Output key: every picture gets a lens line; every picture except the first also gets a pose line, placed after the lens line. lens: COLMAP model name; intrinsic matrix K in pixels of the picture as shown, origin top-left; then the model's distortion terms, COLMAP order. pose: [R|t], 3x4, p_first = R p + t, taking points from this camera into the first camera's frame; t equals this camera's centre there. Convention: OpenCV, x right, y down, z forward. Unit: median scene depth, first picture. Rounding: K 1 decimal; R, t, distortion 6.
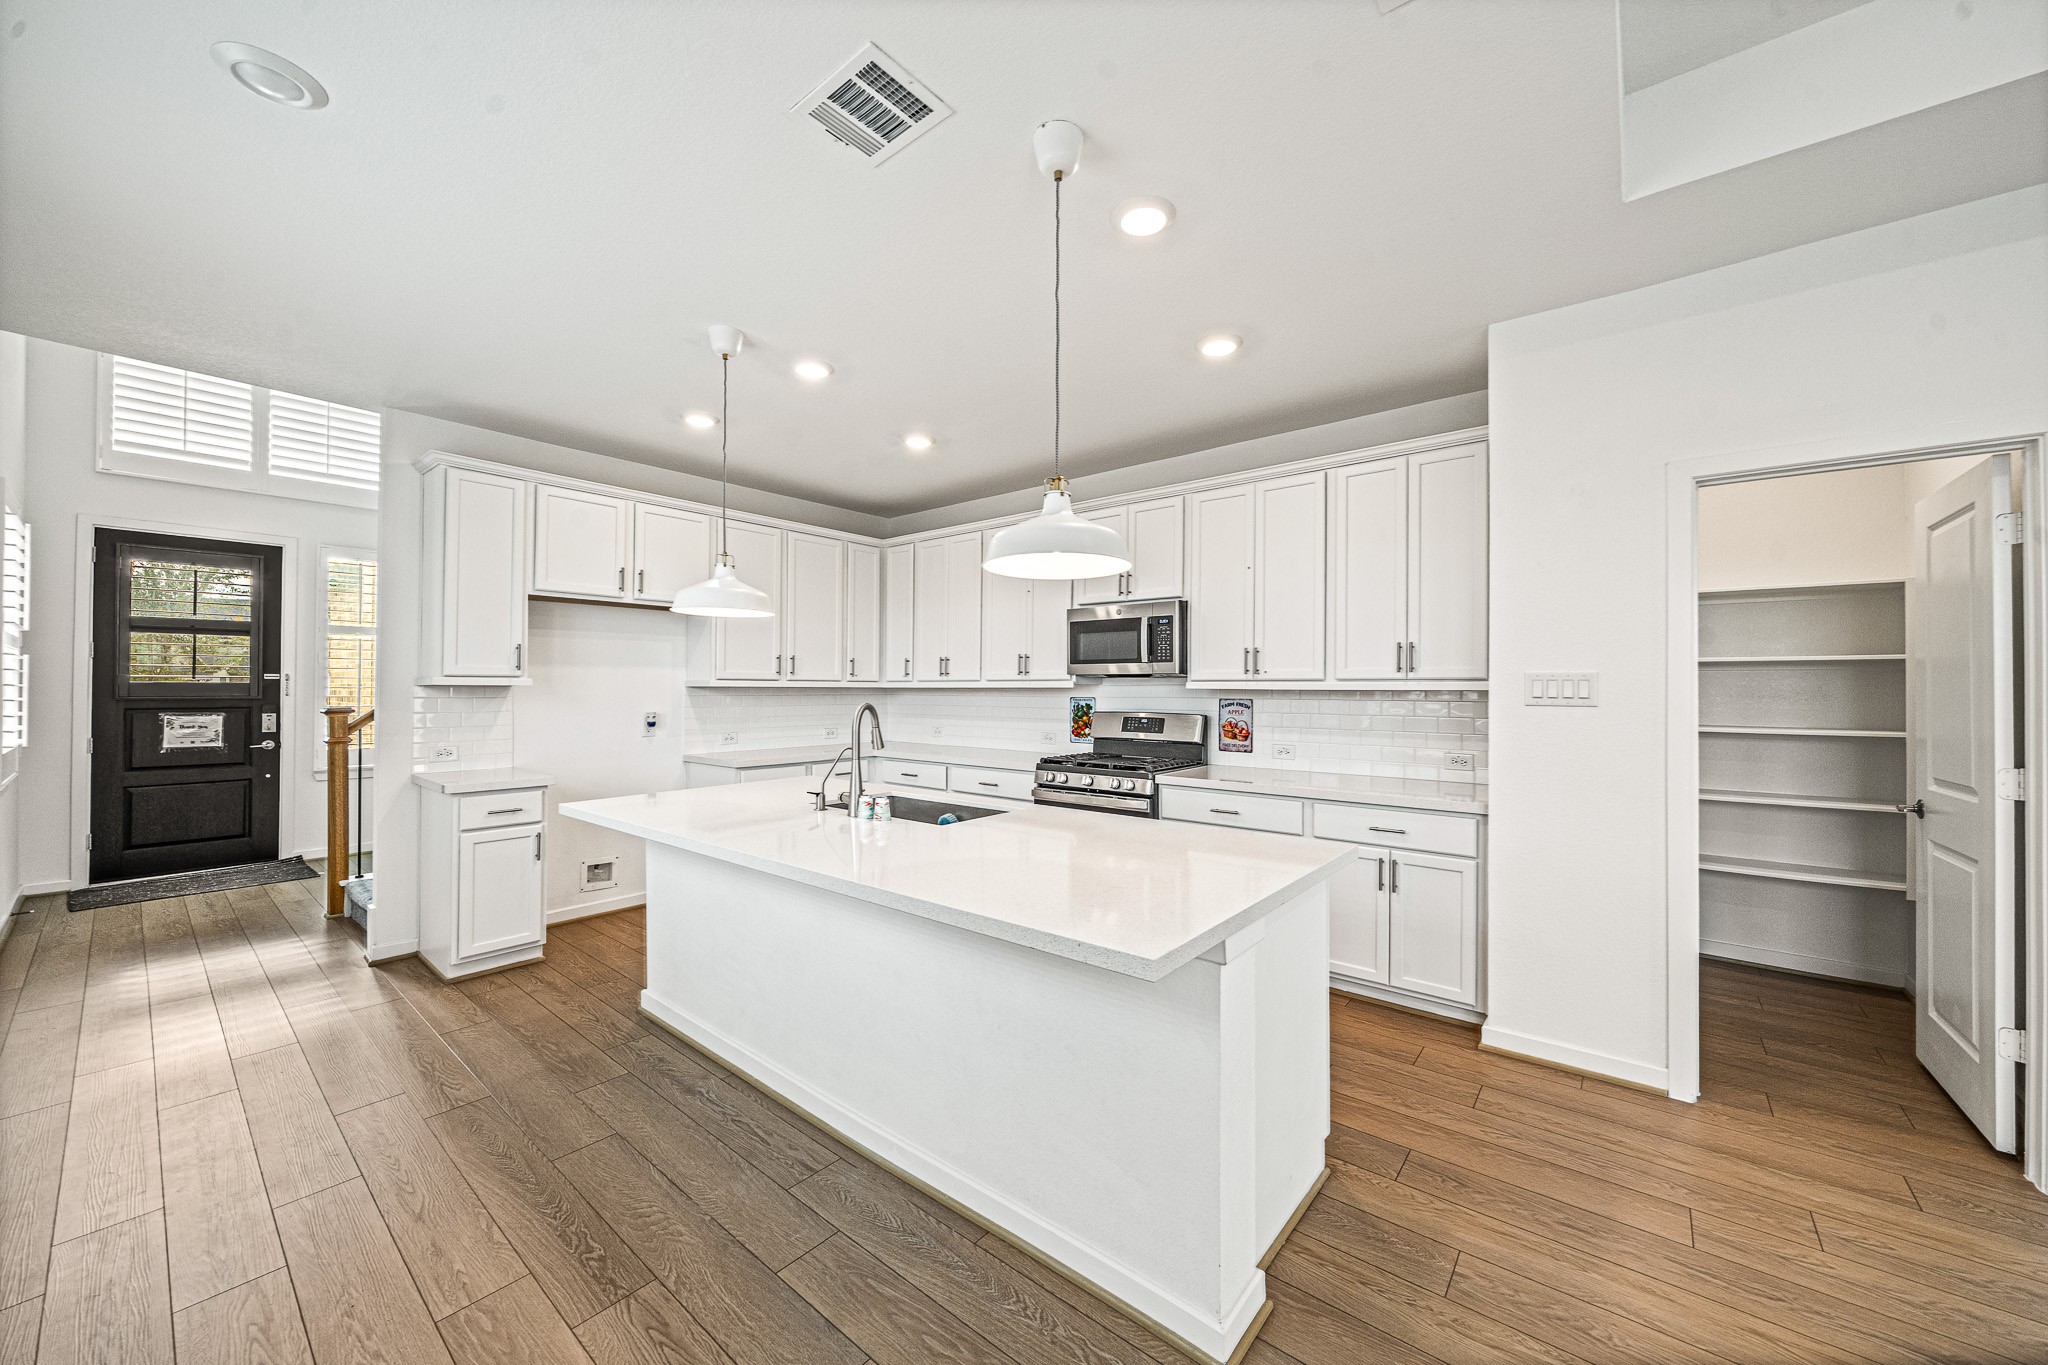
lens RADIAL K [[739.3, 0, 1029.6], [0, 739.3, 682.9], [0, 0, 1]] dist [-0.001499, -0.000302]
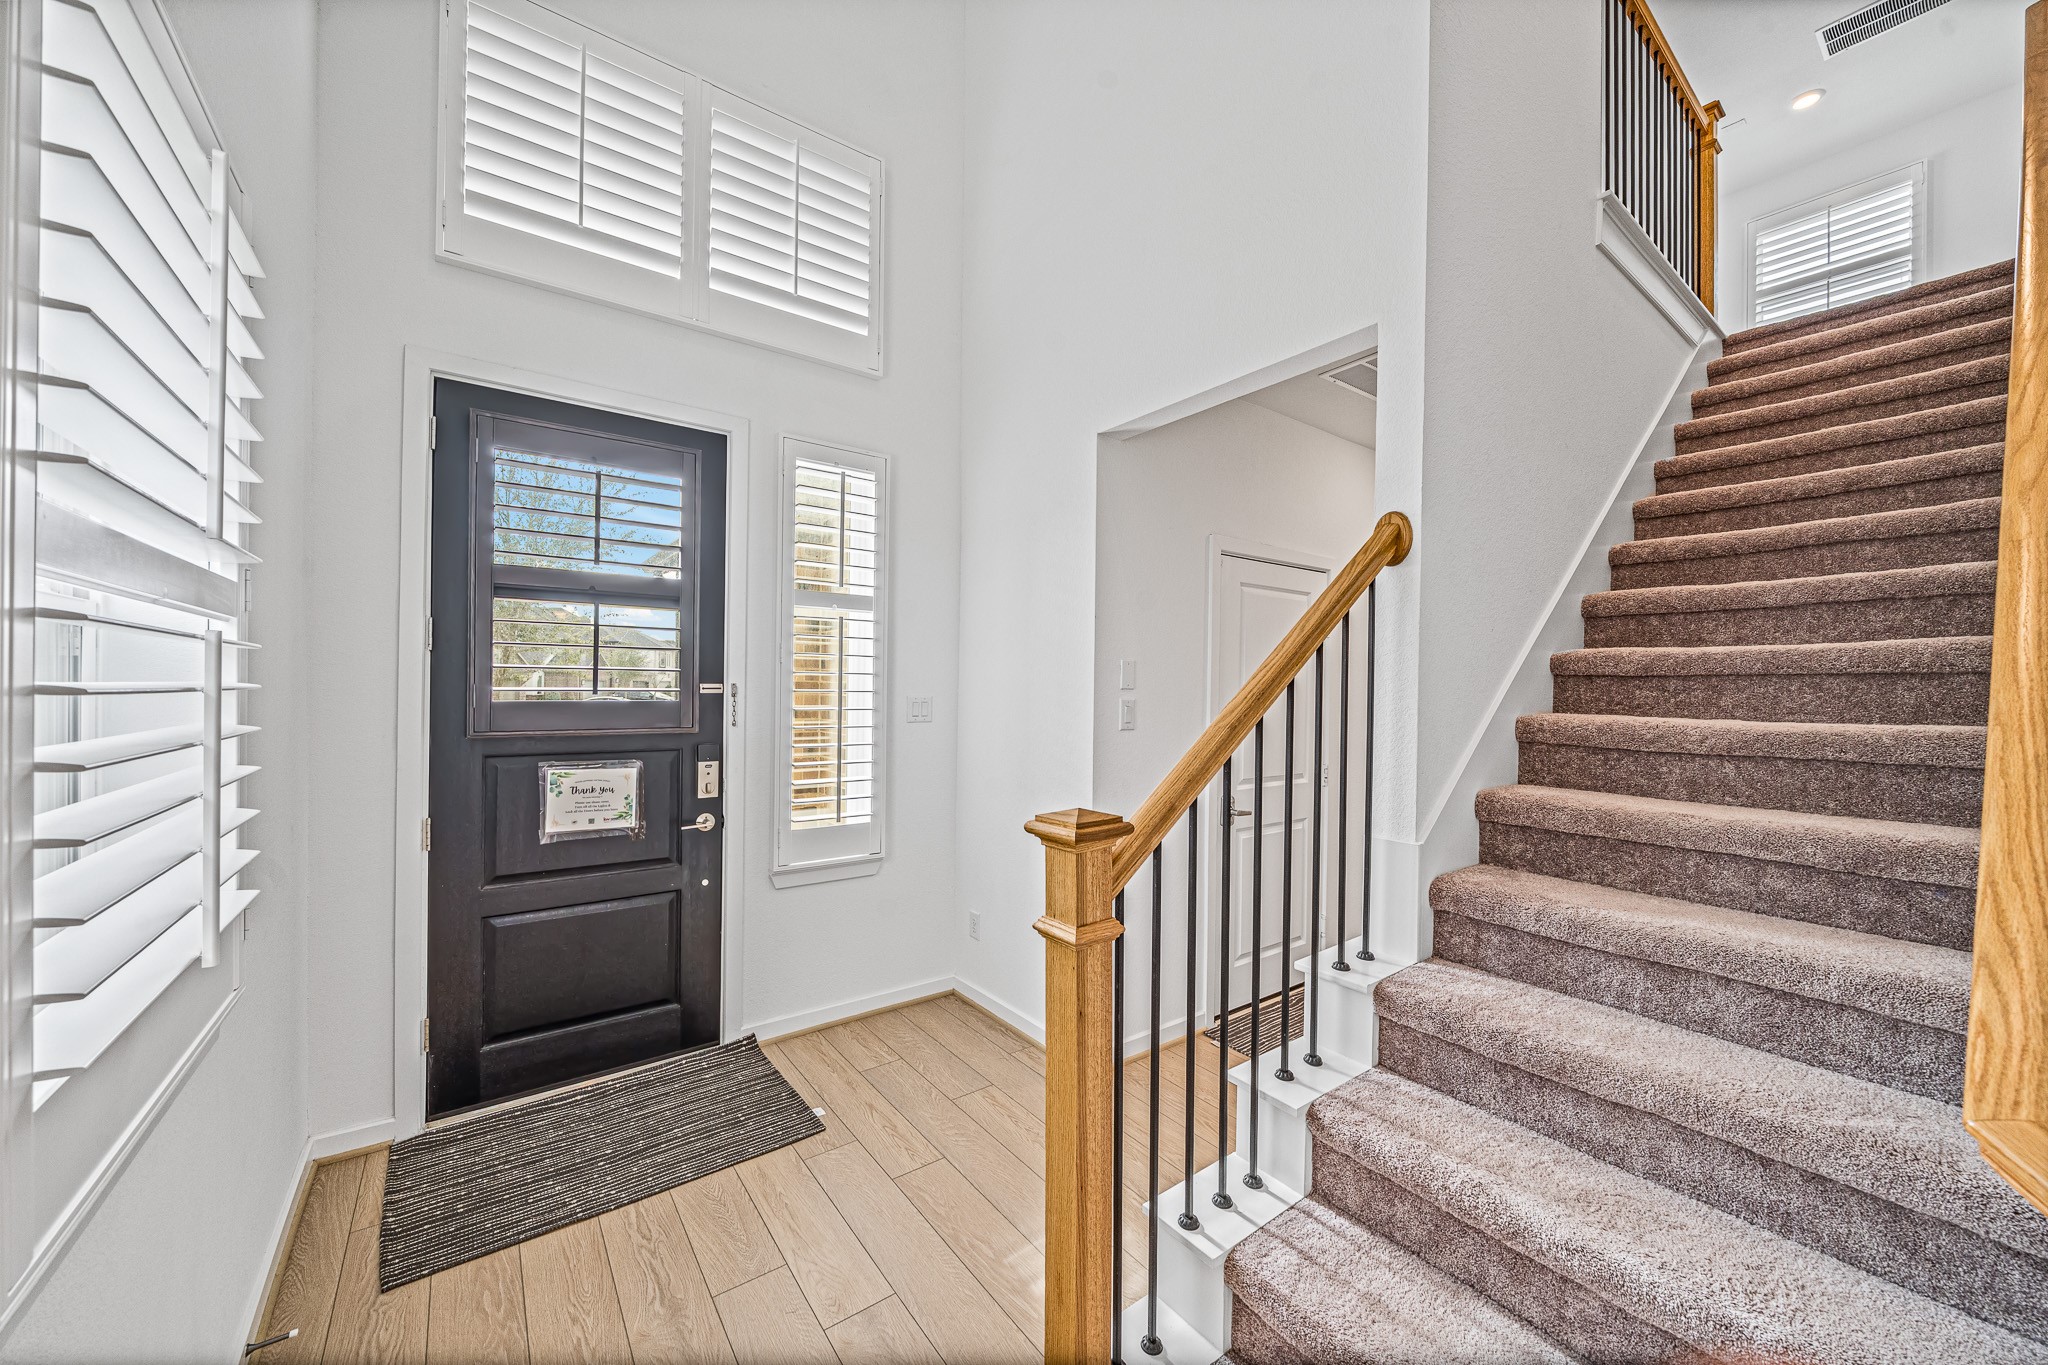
lens RADIAL K [[739.3, 0, 1030.5], [0, 739.3, 682.7], [0, 0, 1]] dist [-0.001499, -0.000302]
pose [[0.967900, 0.008183, -0.251201, -0.863382], [-0.006073, 0.999939, 0.009175, -0.023820], [0.251261, -0.007355, 0.967892, 0.706509]]
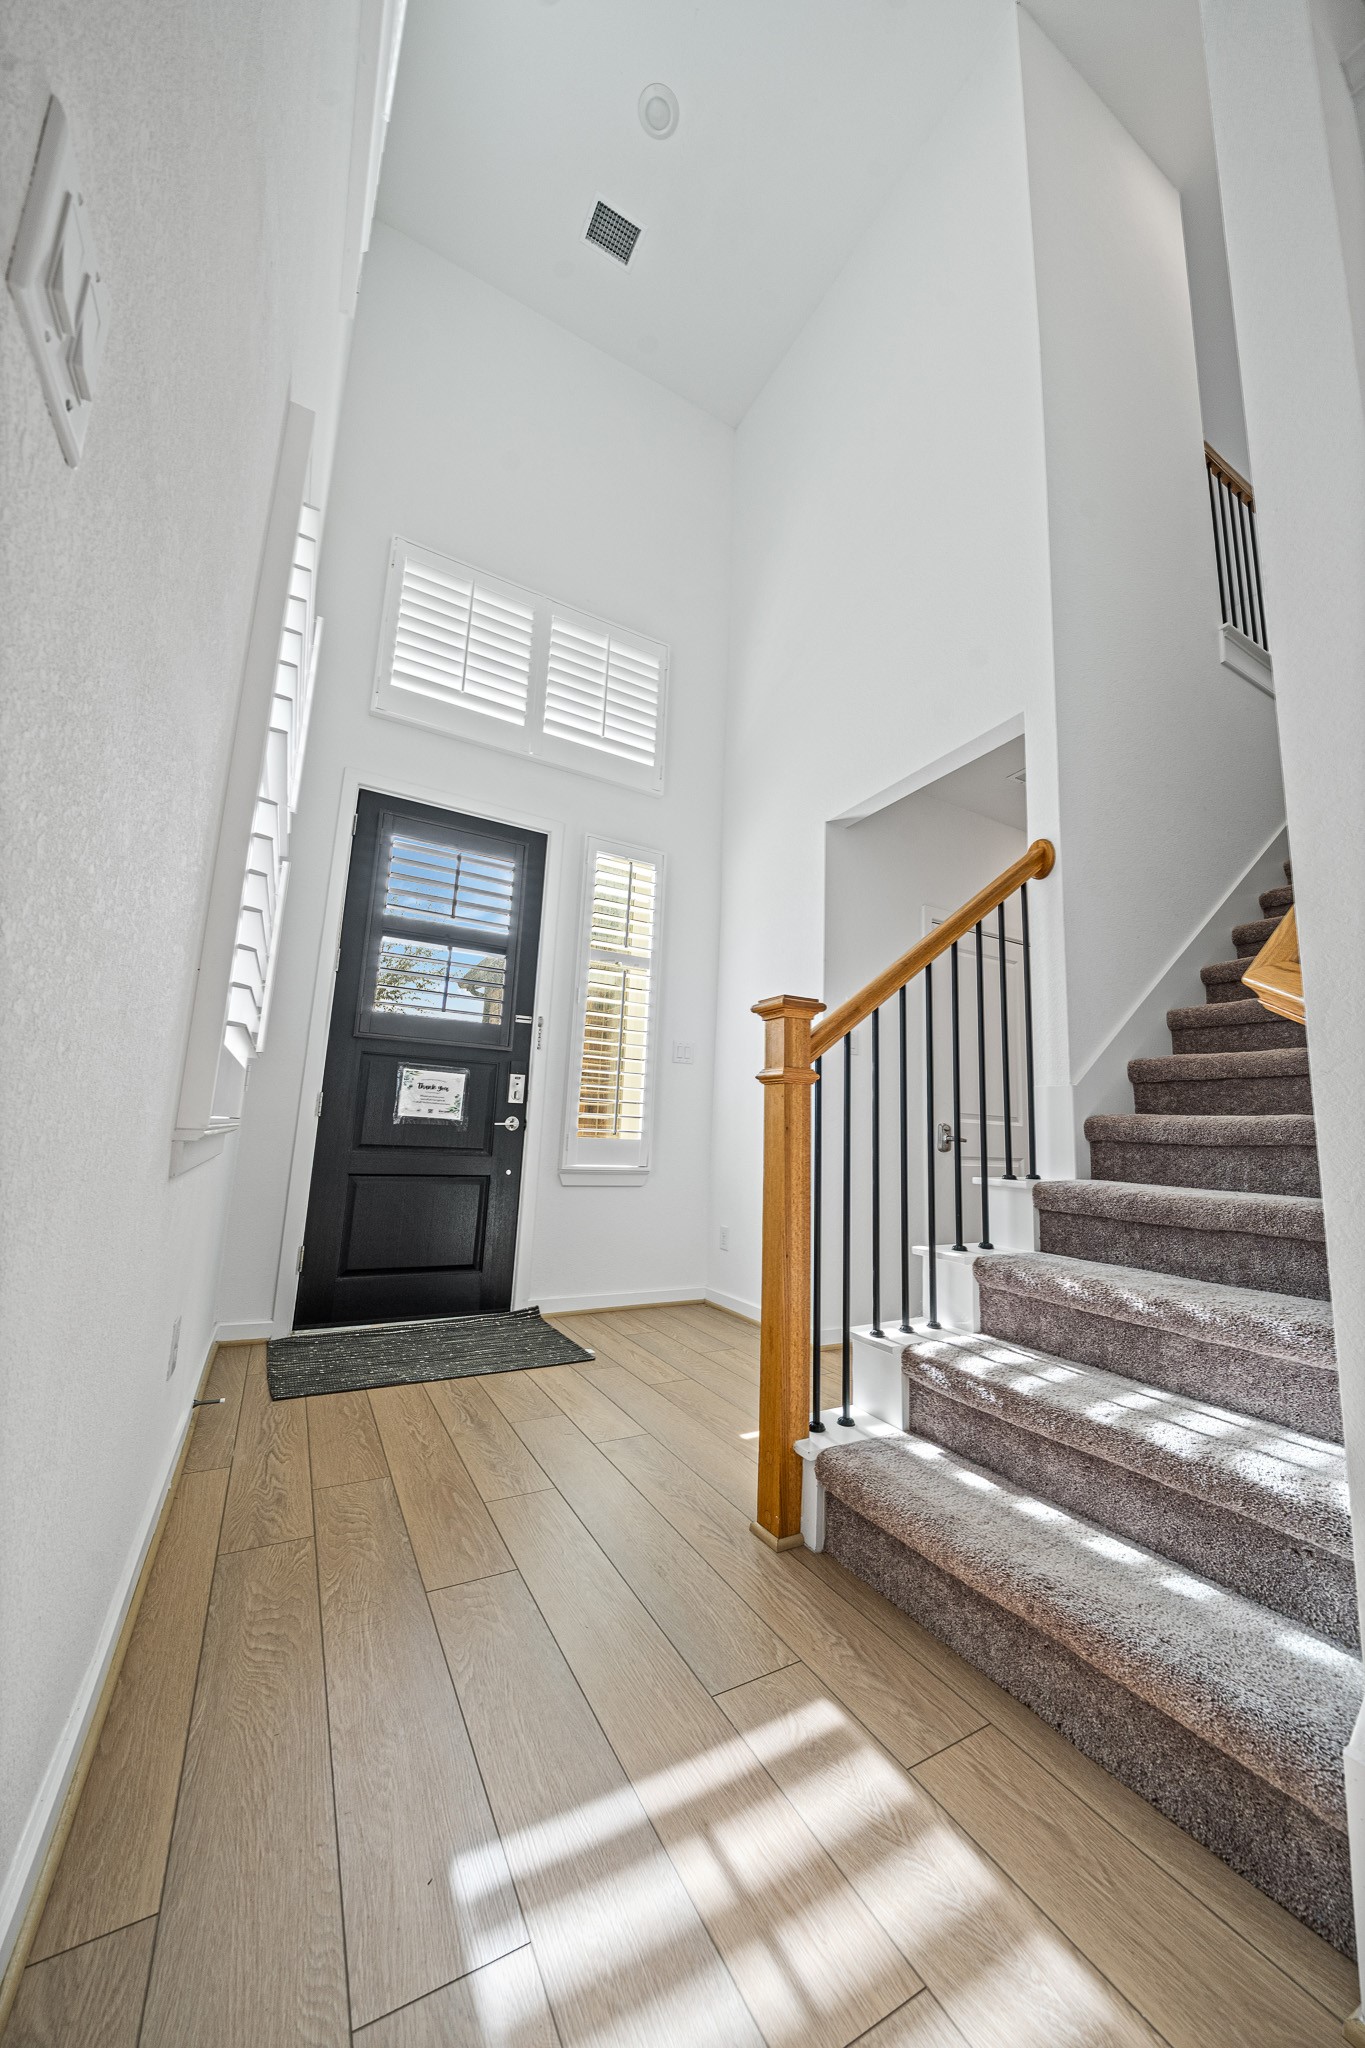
lens RADIAL K [[714.9, 0, 704.2], [0, 714.9, 1024.2], [0, 0, 1]] dist [-0.003662, 0.000457]
pose [[0.929414, -0.026468, -0.368088, -0.811254], [-0.032347, 0.987743, -0.152701, 0.111279], [0.367619, 0.153829, 0.917166, 0.599170]]
